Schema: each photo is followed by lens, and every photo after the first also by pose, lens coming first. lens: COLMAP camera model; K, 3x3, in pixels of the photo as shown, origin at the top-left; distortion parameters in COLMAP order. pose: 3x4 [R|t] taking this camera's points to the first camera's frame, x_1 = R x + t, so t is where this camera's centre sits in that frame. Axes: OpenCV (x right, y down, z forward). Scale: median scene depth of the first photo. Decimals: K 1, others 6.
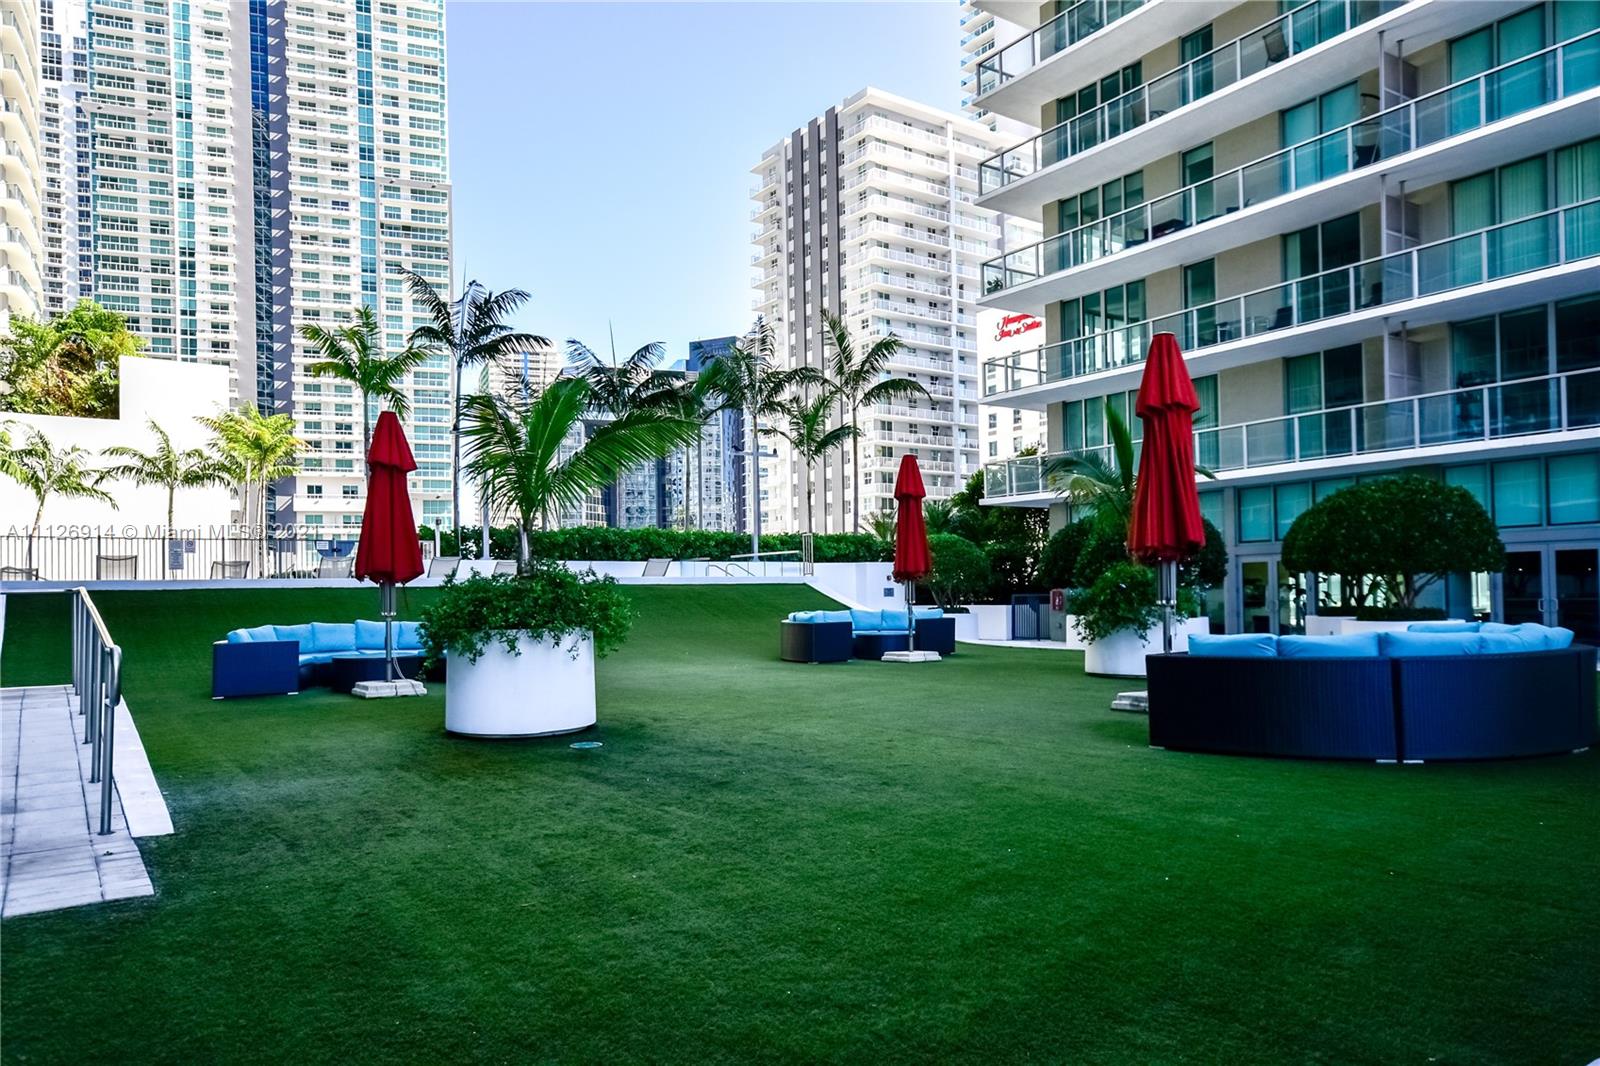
lens RADIAL K [[1131.5, 0, 773.0], [0, 1131.5, 550.9], [0, 0, 1]] dist [0.064506, -0.000288]
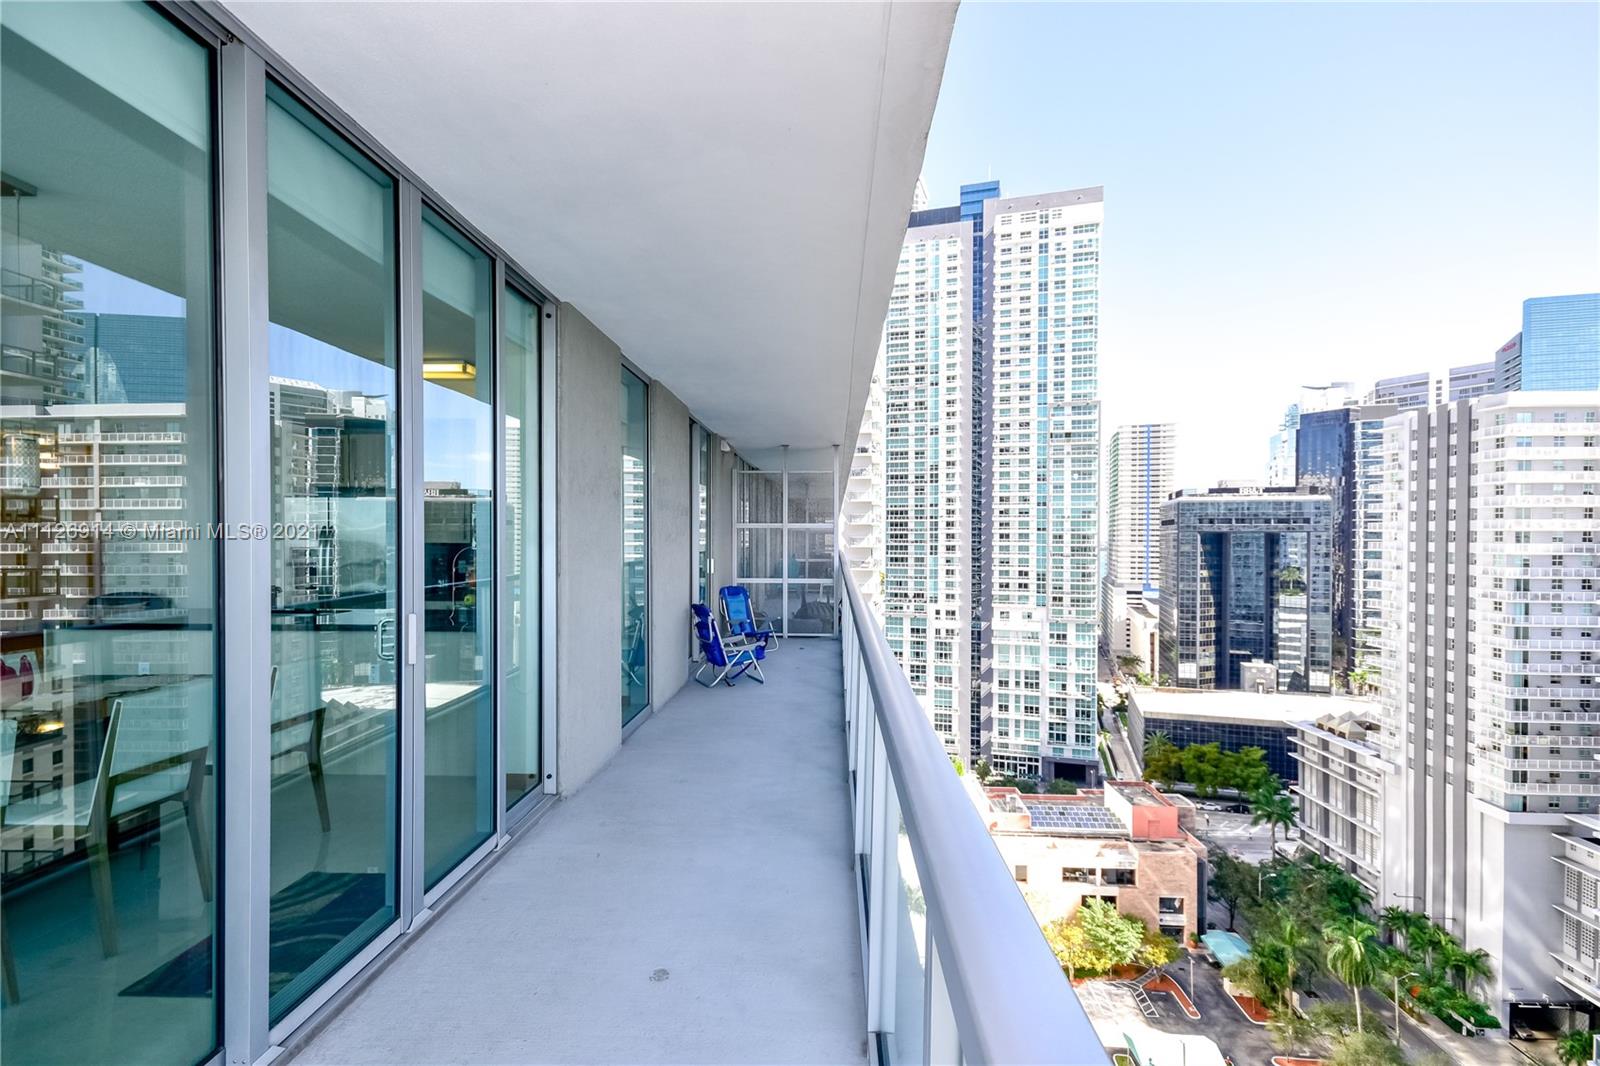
lens RADIAL K [[765.1, 0, 785.1], [0, 765.1, 536.5], [0, 0, 1]] dist [0.022472, -0.006504]
pose [[0.789700, 0.022145, -0.613094, -0.003343], [0.002393, 0.999230, 0.039175, -0.202052], [0.613489, -0.032403, 0.789038, 0.005701]]
